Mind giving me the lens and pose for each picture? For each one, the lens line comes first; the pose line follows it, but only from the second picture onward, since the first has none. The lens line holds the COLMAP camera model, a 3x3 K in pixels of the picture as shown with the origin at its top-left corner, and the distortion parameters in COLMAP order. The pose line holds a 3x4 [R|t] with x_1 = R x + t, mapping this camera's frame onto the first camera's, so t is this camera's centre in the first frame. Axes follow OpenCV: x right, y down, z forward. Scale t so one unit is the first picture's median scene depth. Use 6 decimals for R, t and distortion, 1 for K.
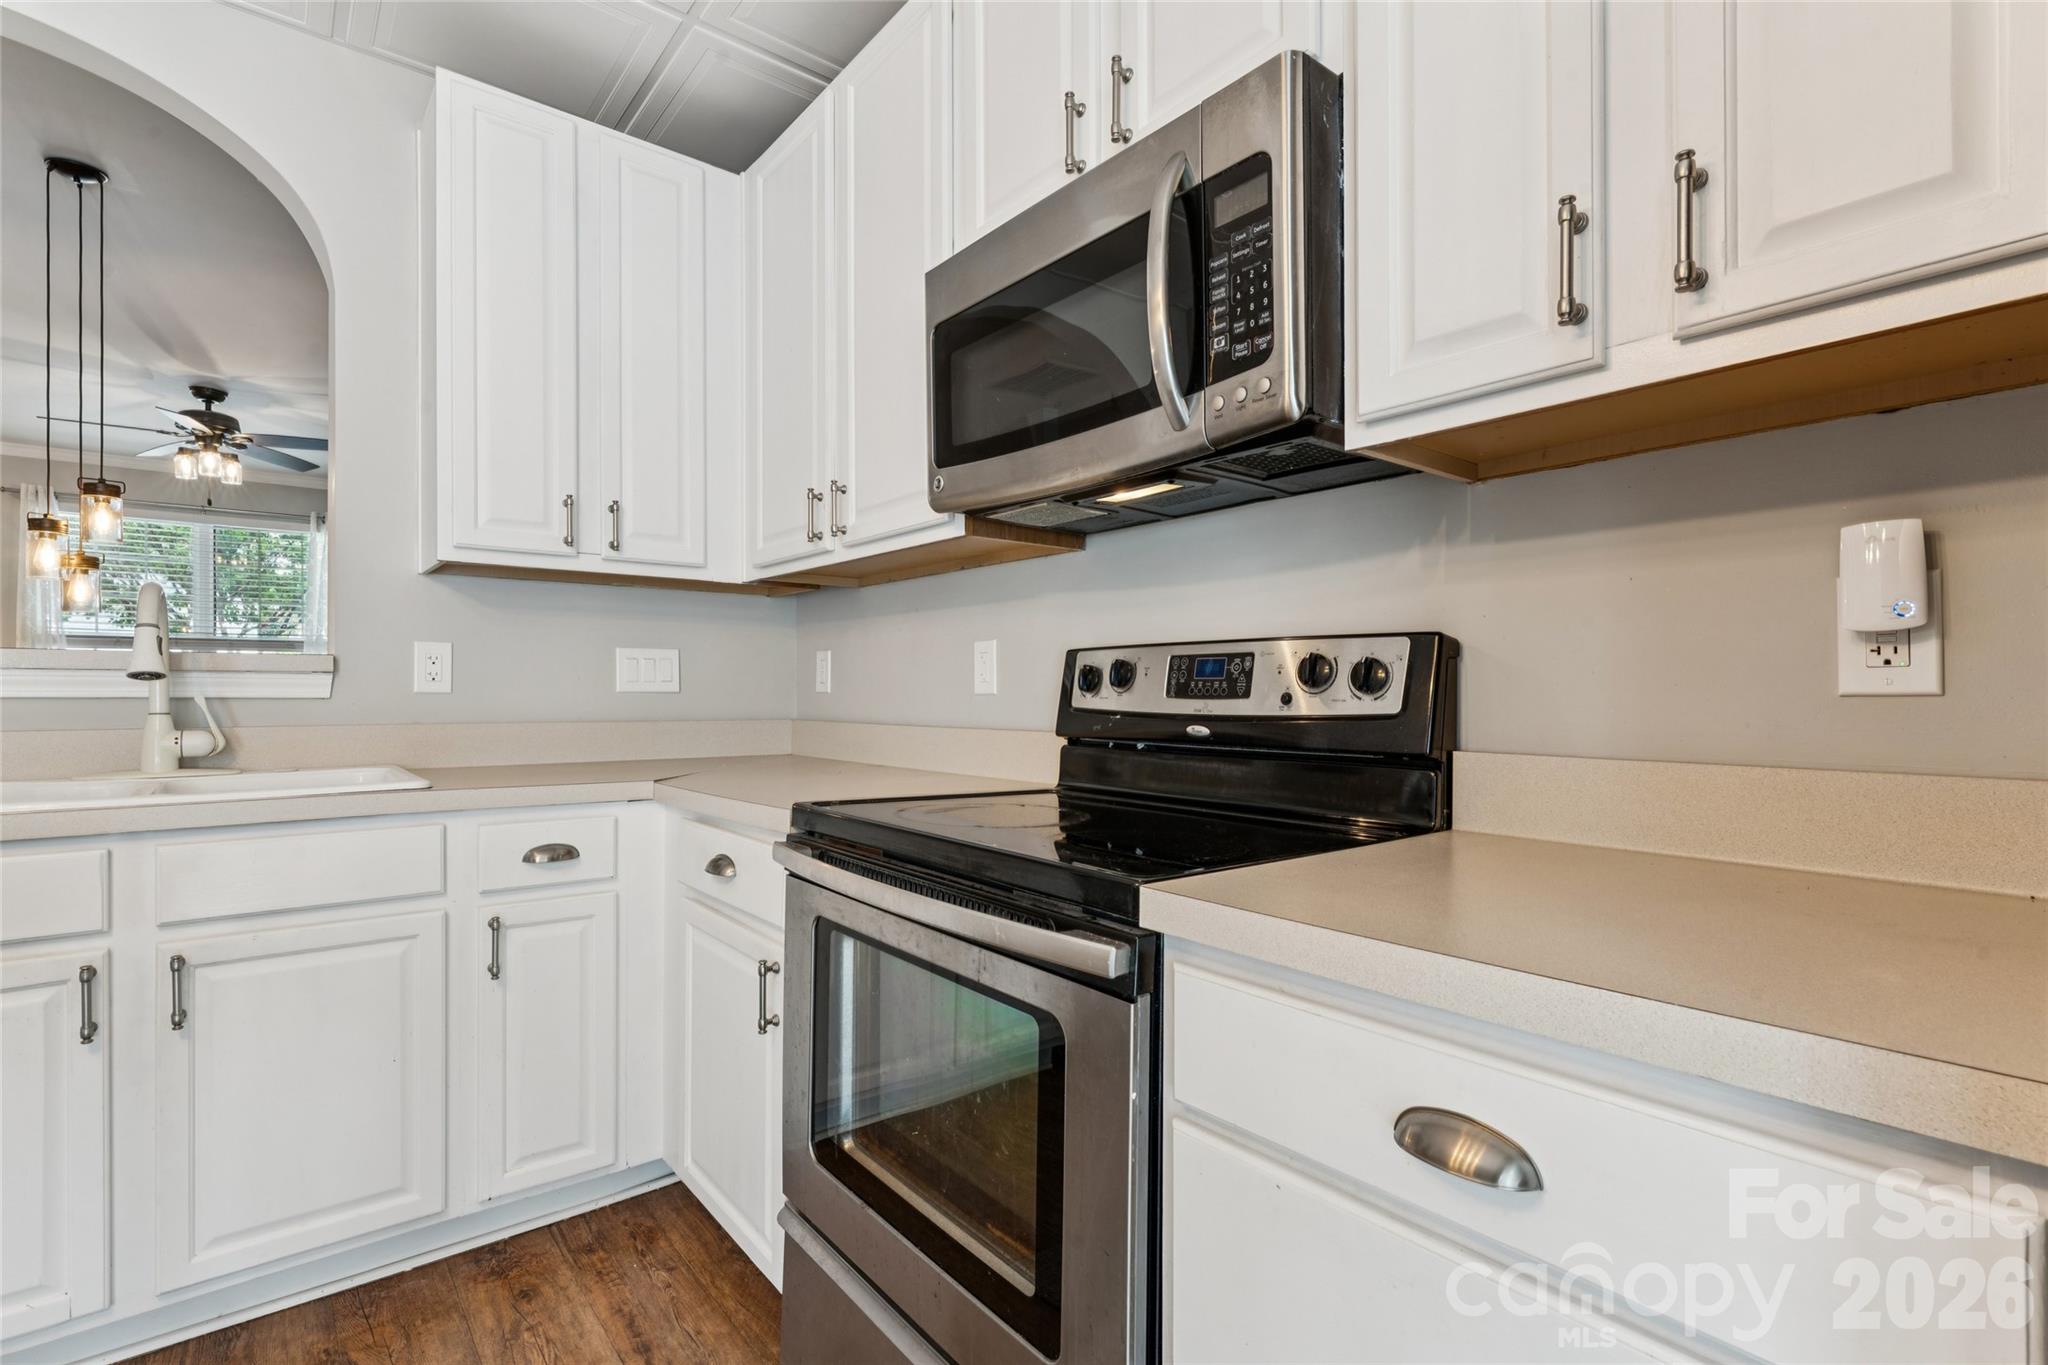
lens RADIAL K [[923.0, 0, 1015.0], [0, 923.0, 693.9], [0, 0, 1]] dist [-0.002736, 0.000852]
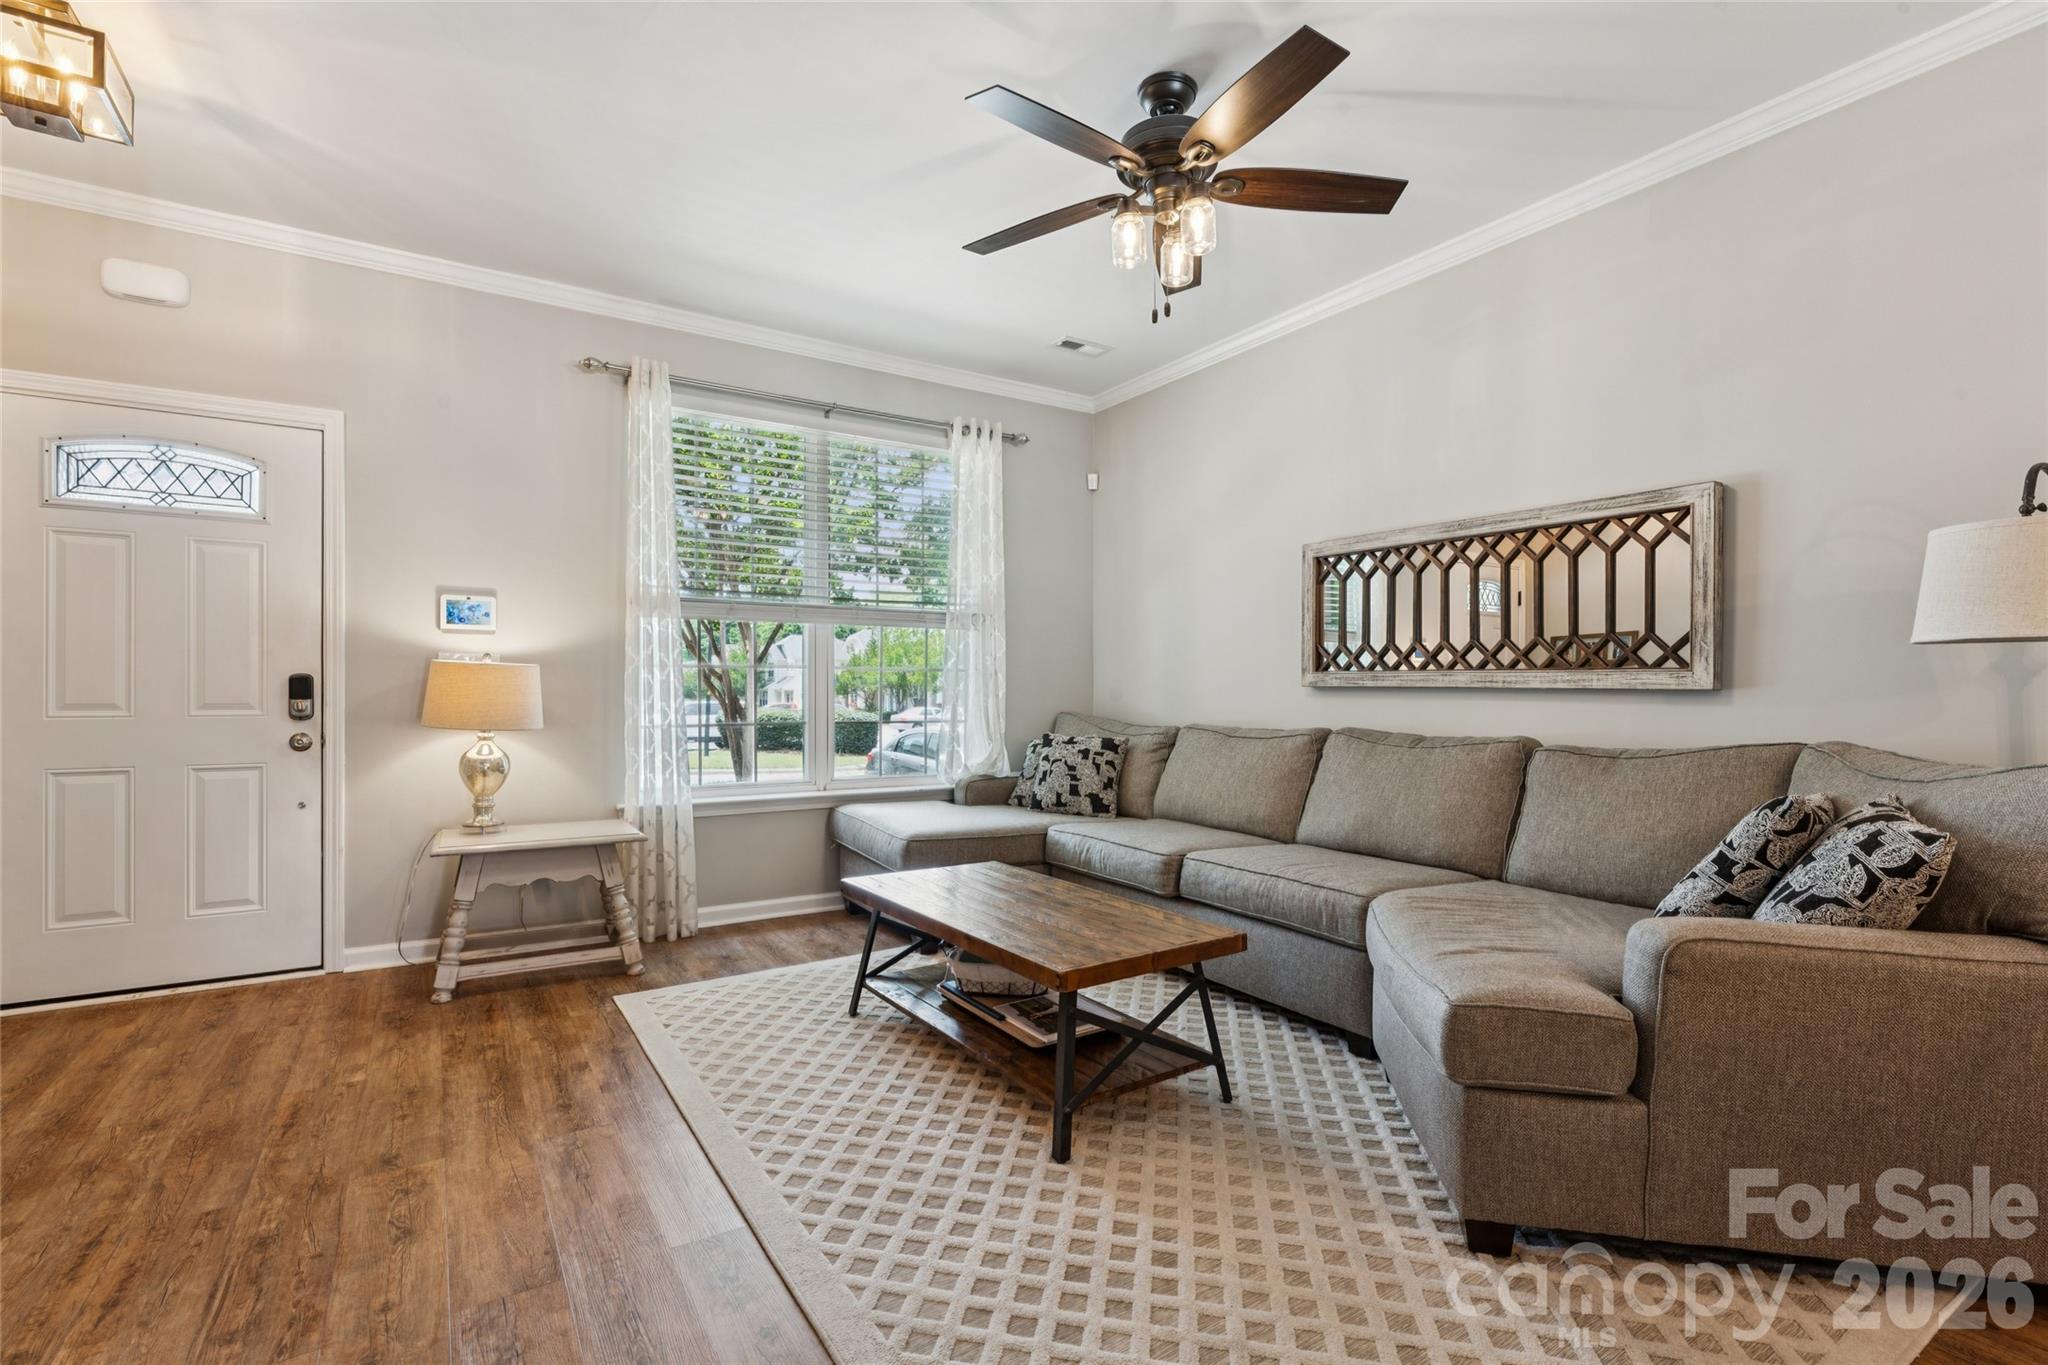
lens RADIAL K [[923.0, 0, 1020.5], [0, 923.0, 692.6], [0, 0, 1]] dist [-0.002736, 0.000852]
pose [[0.993494, 0.002133, -0.113863, -2.496618], [-0.001072, 0.999955, 0.009378, -0.011446], [0.113878, -0.009195, 0.993452, 1.337340]]
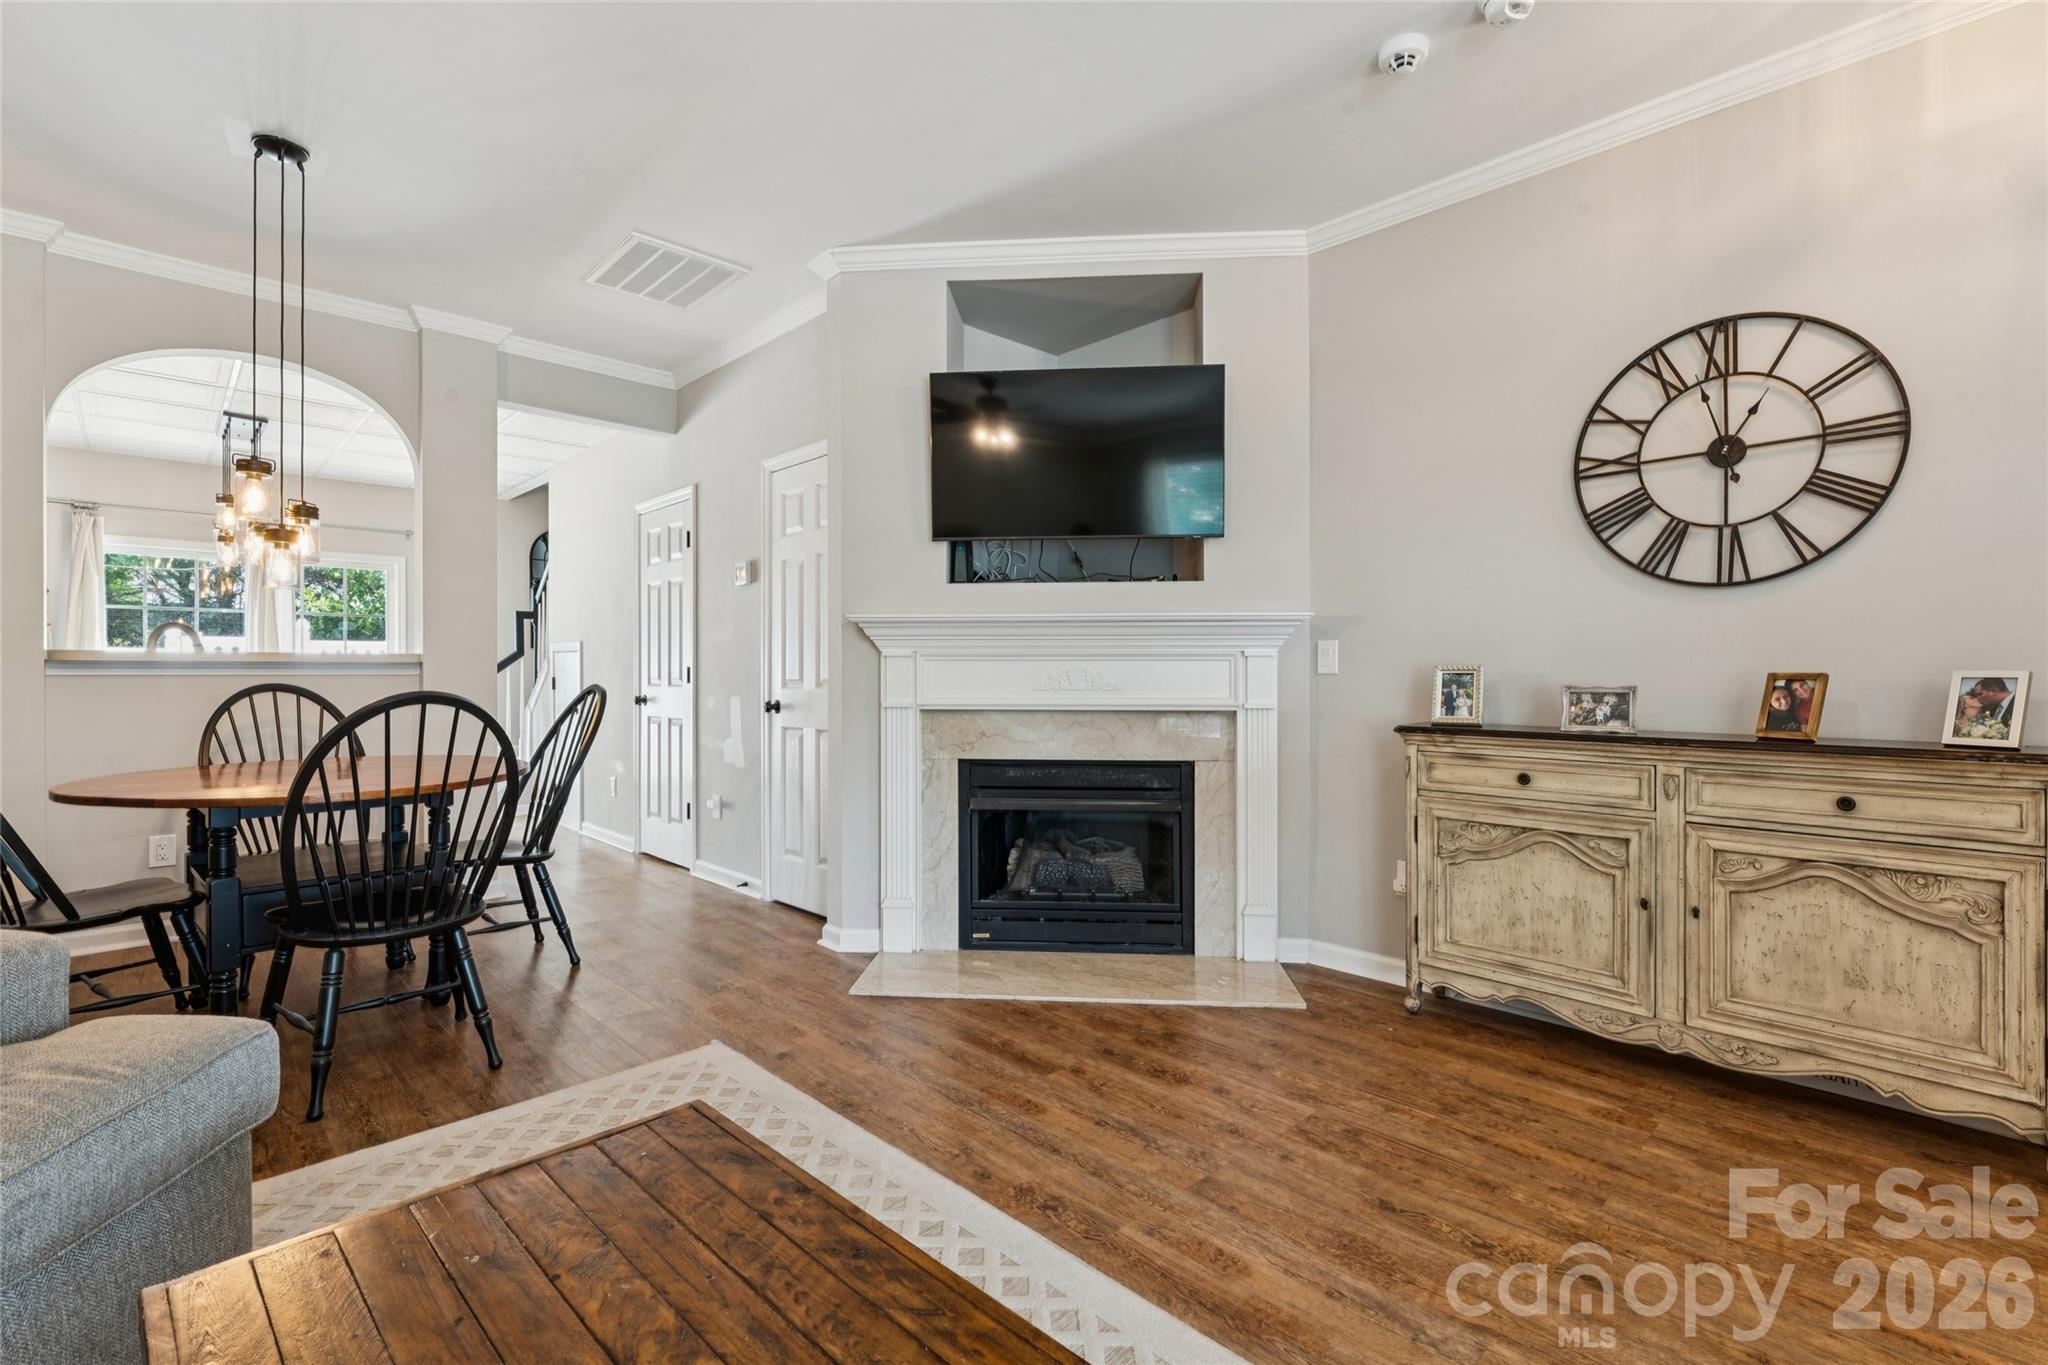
lens RADIAL K [[923.0, 0, 1019.4], [0, 923.0, 678.9], [0, 0, 1]] dist [-0.002736, 0.000852]
pose [[-0.996350, -0.003691, -0.085278, -2.777022], [-0.003747, 0.999993, 0.000489, -0.003791], [0.085276, 0.000806, -0.996357, 3.266392]]
